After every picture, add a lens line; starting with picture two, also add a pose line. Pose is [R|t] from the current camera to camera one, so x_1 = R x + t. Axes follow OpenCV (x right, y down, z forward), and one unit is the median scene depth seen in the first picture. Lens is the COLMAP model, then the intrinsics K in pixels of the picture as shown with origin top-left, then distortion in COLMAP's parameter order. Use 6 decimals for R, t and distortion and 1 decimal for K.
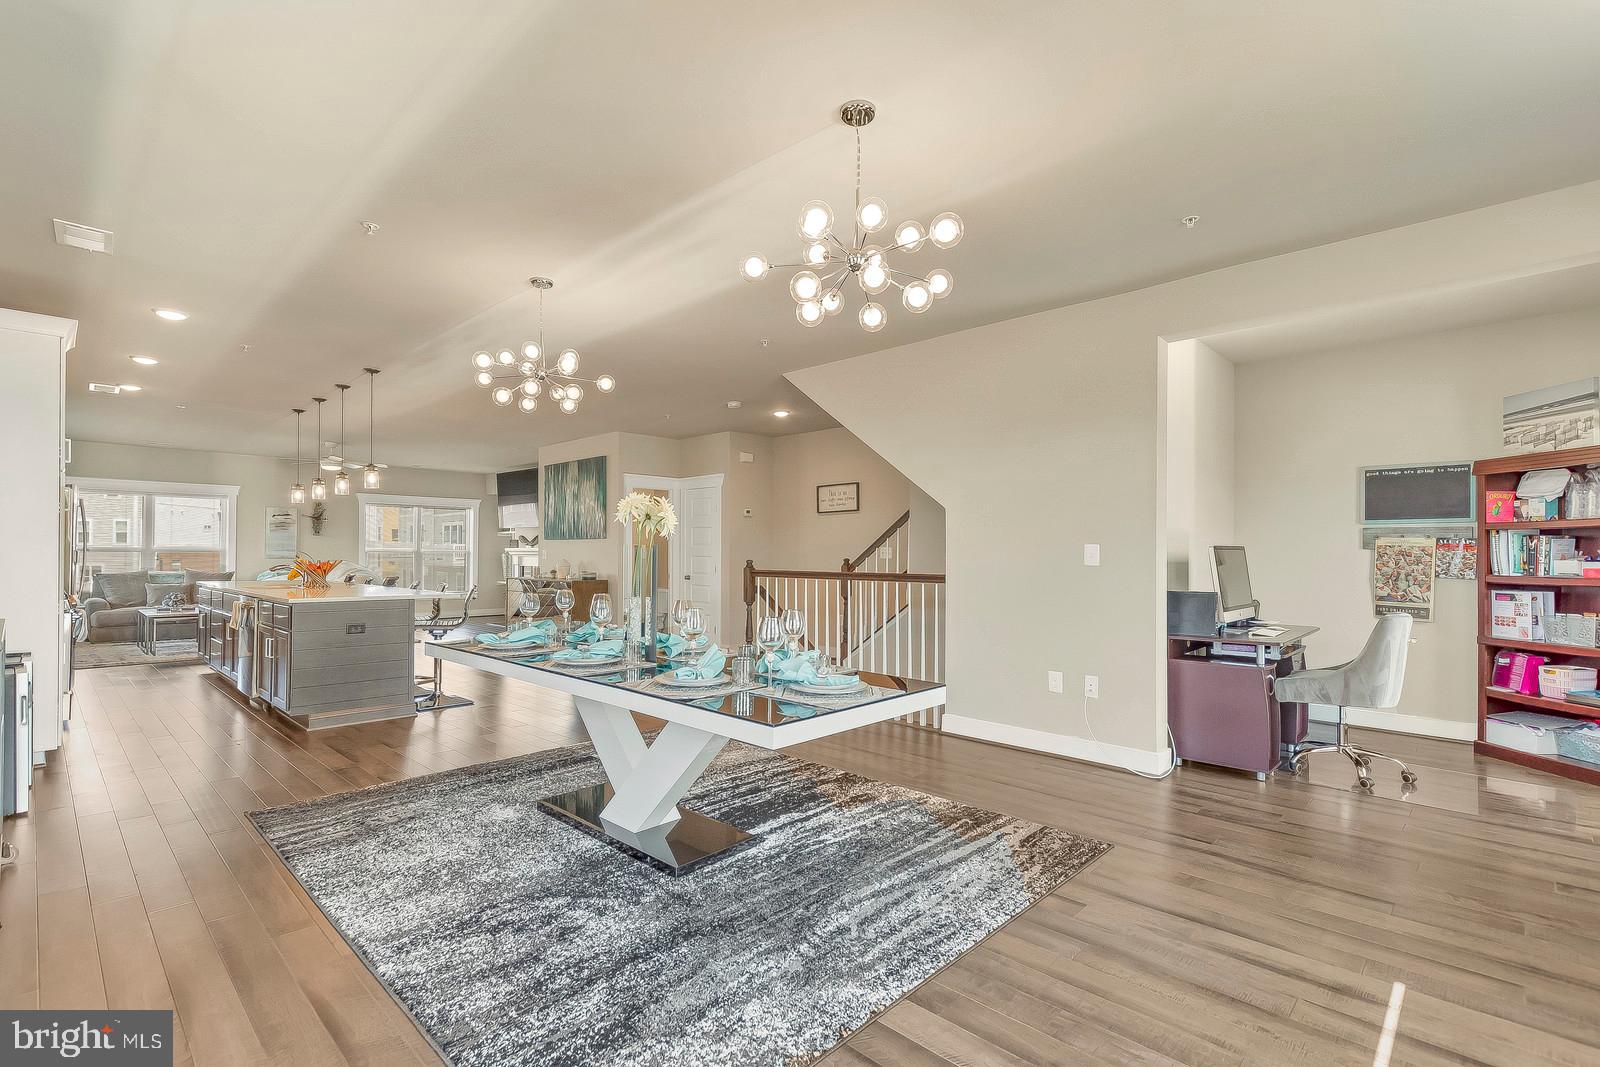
lens RADIAL K [[732.4, 0, 804.7], [0, 732.4, 551.2], [0, 0, 1]] dist [0.000623, 0.000141]
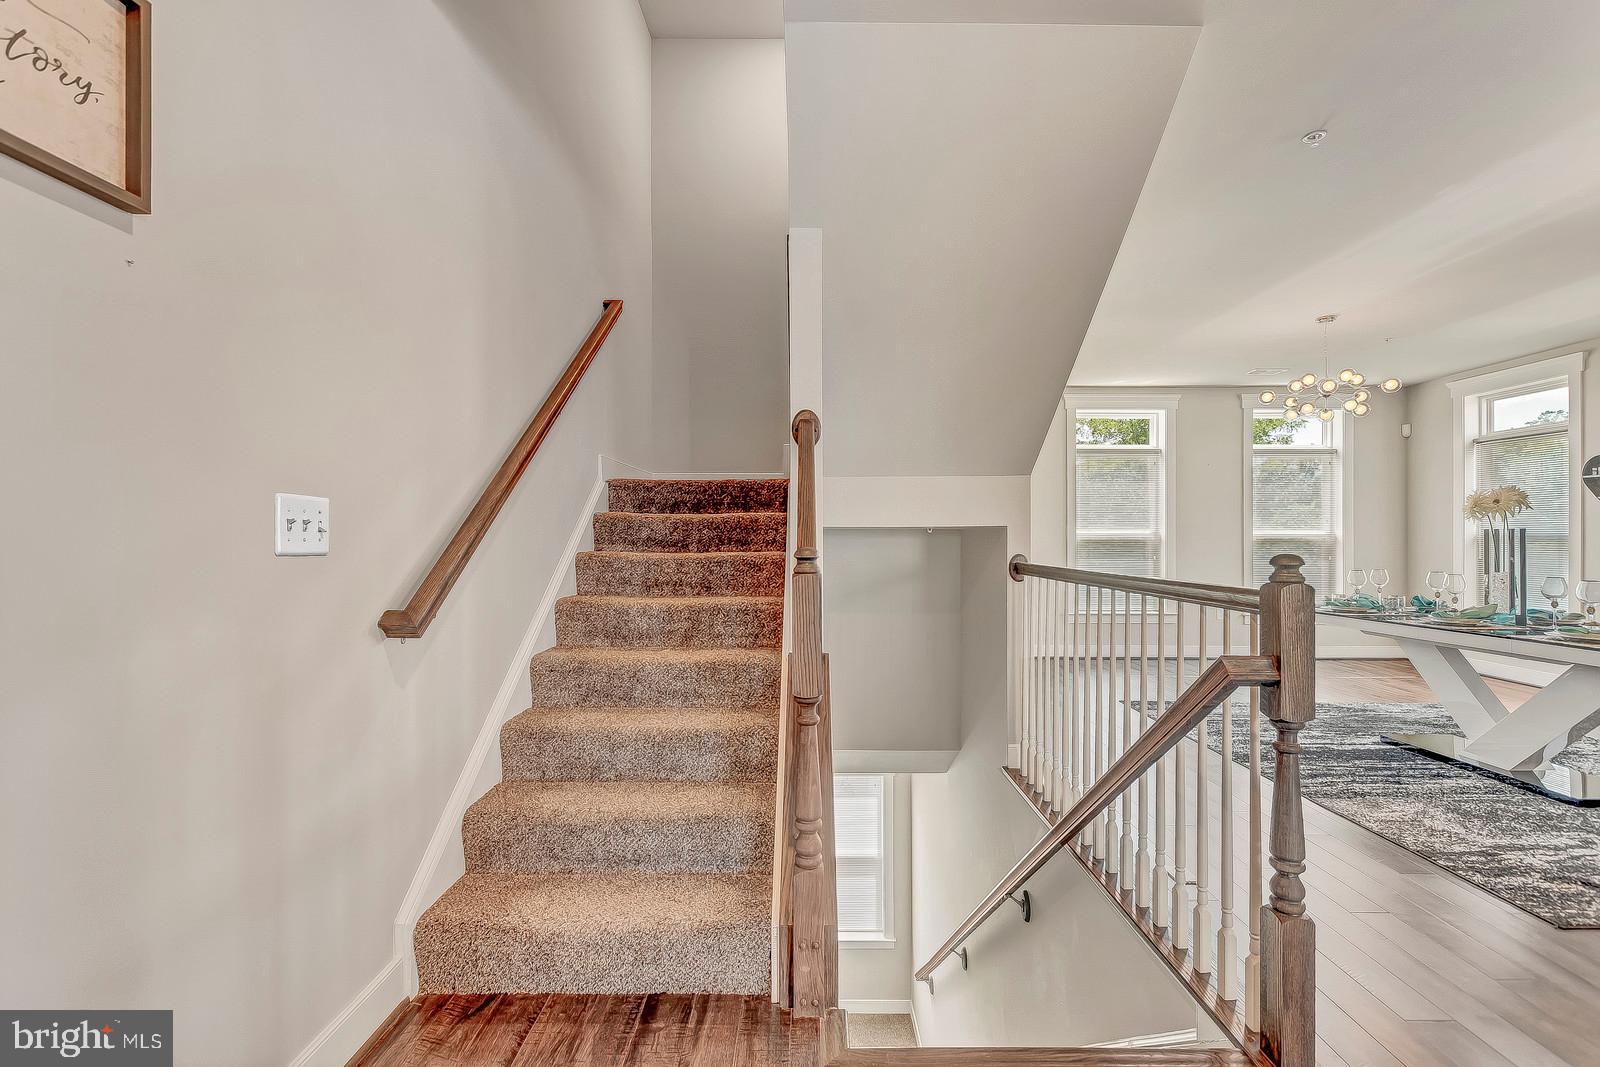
lens RADIAL K [[720.4, 0, 800.0], [0, 720.4, 533.5], [0, 0, 1]] dist [-0.001455, -0.001103]
pose [[-0.687072, -0.002969, 0.726583, -0.253693], [-0.006418, 0.999977, -0.001983, 0.011069], [-0.726561, -0.006026, -0.687075, 2.325834]]
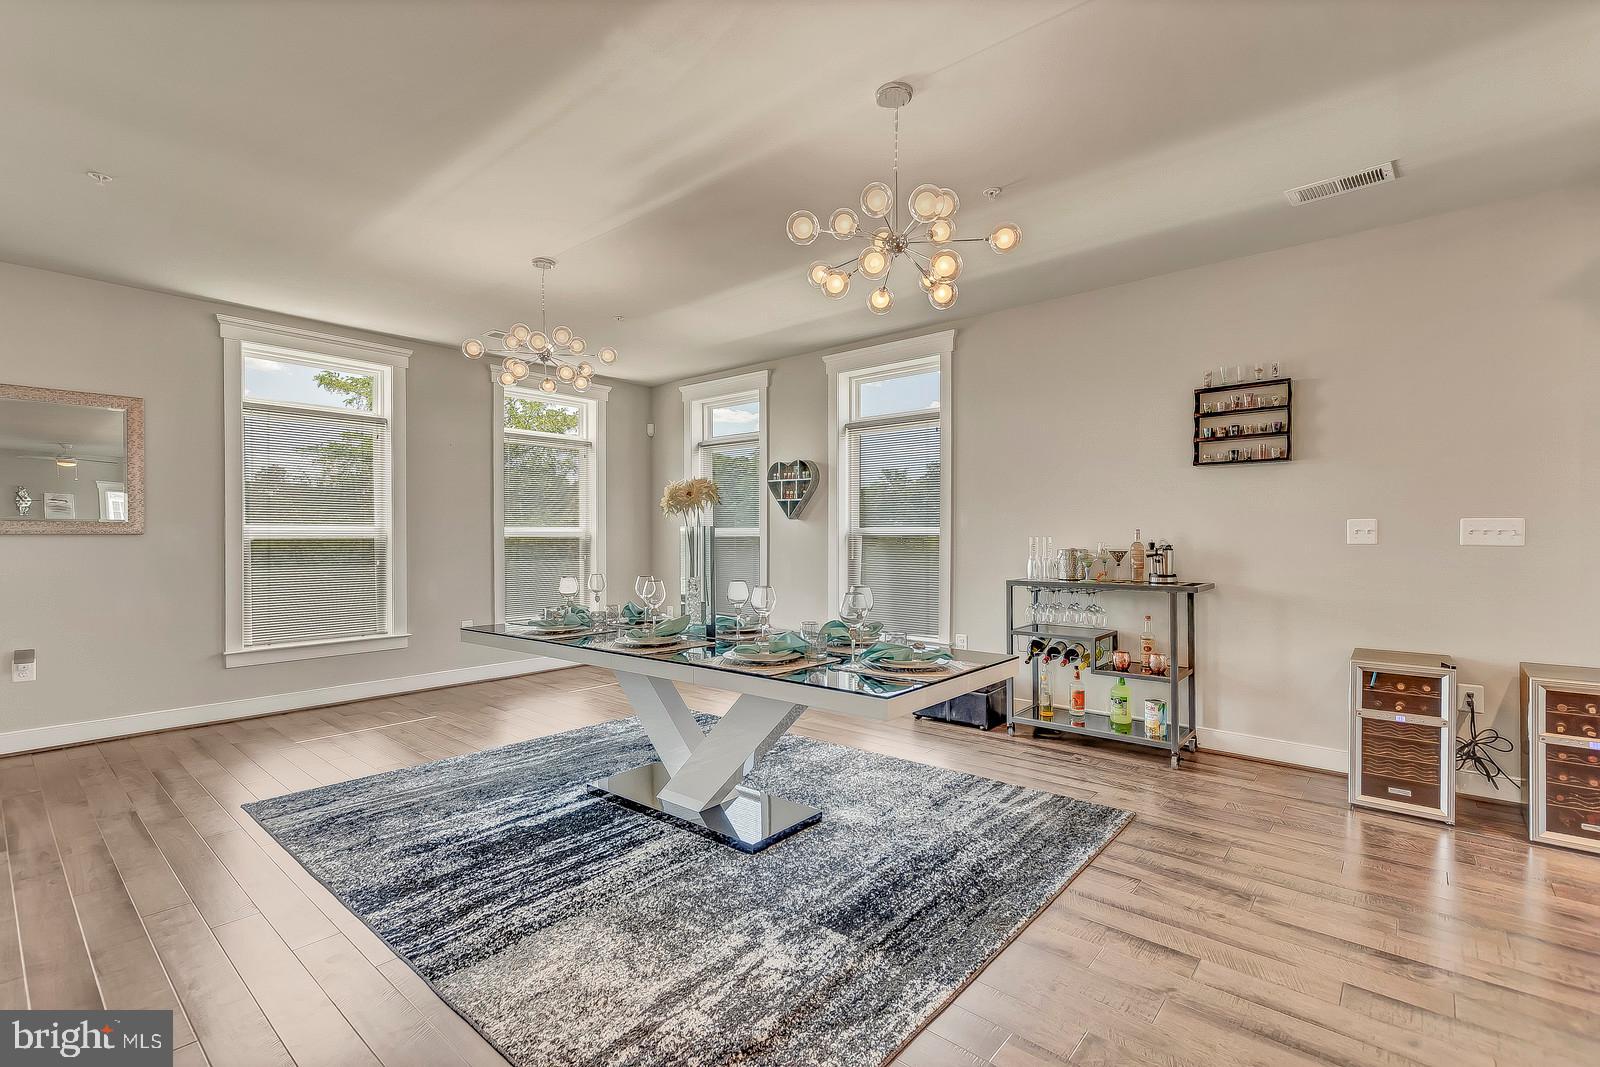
lens RADIAL K [[710.8, 0, 806.0], [0, 710.8, 537.2], [0, 0, 1]] dist [0.006910, 0.000174]
pose [[-0.998353, -0.005368, -0.057114, -0.282009], [-0.005423, 0.999985, 0.000821, 0.008407], [0.057109, 0.001129, -0.998367, 1.772254]]
